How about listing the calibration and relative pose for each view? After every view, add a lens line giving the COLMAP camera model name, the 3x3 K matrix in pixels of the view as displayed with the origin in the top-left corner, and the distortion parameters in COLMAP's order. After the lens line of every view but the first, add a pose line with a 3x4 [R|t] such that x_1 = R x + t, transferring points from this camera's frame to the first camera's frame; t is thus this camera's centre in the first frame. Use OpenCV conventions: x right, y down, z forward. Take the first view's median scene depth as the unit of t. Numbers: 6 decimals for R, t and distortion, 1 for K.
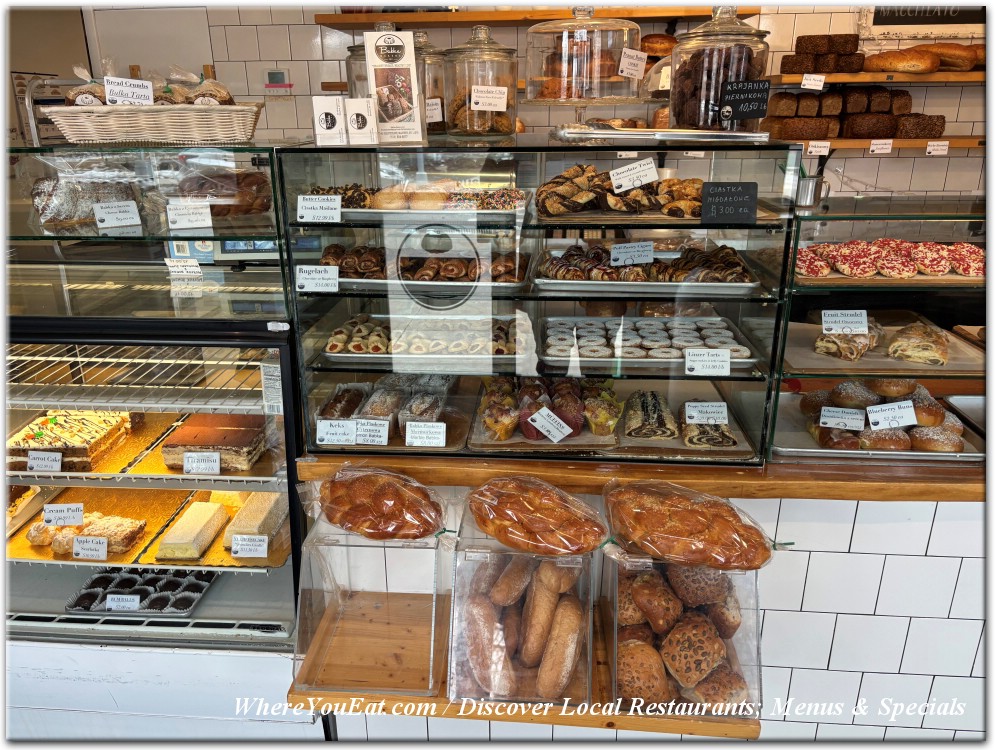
lens RADIAL K [[750.6, 0, 497.5], [0, 750.6, 375.0], [0, 0, 1]] dist [0.070835, -0.089911]
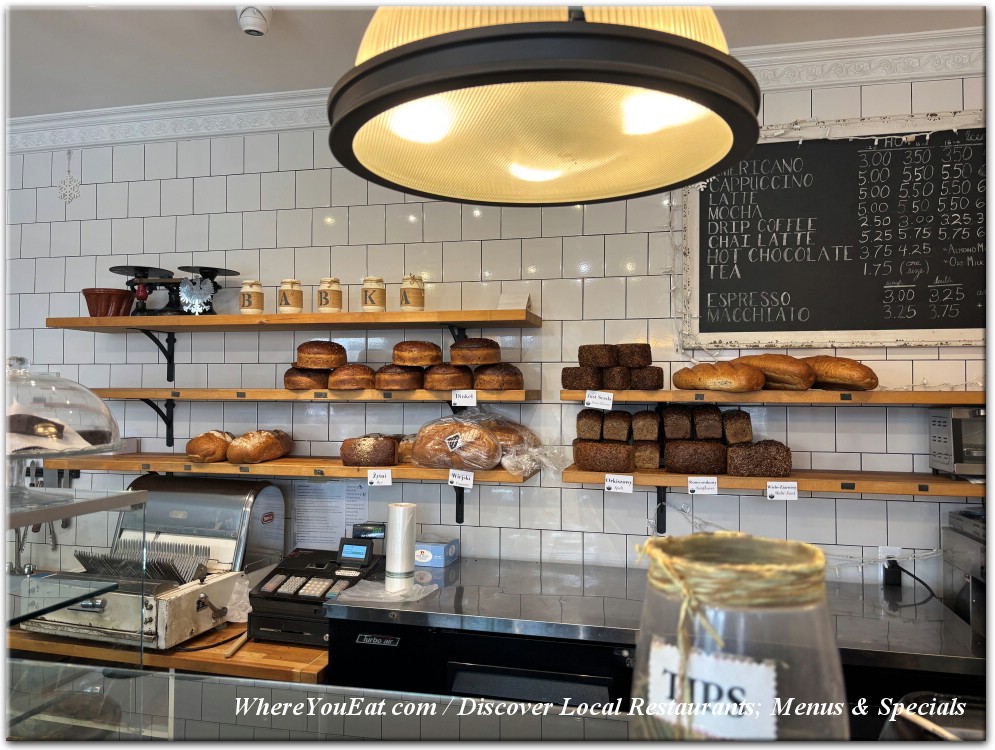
lens RADIAL K [[750.6, 0, 497.5], [0, 750.6, 375.0], [0, 0, 1]] dist [0.070835, -0.089911]
pose [[0.990192, 0.012388, -0.139160, 0.375104], [-0.061488, 0.933049, -0.354457, -0.120326], [0.125452, 0.359537, 0.924659, 0.249203]]
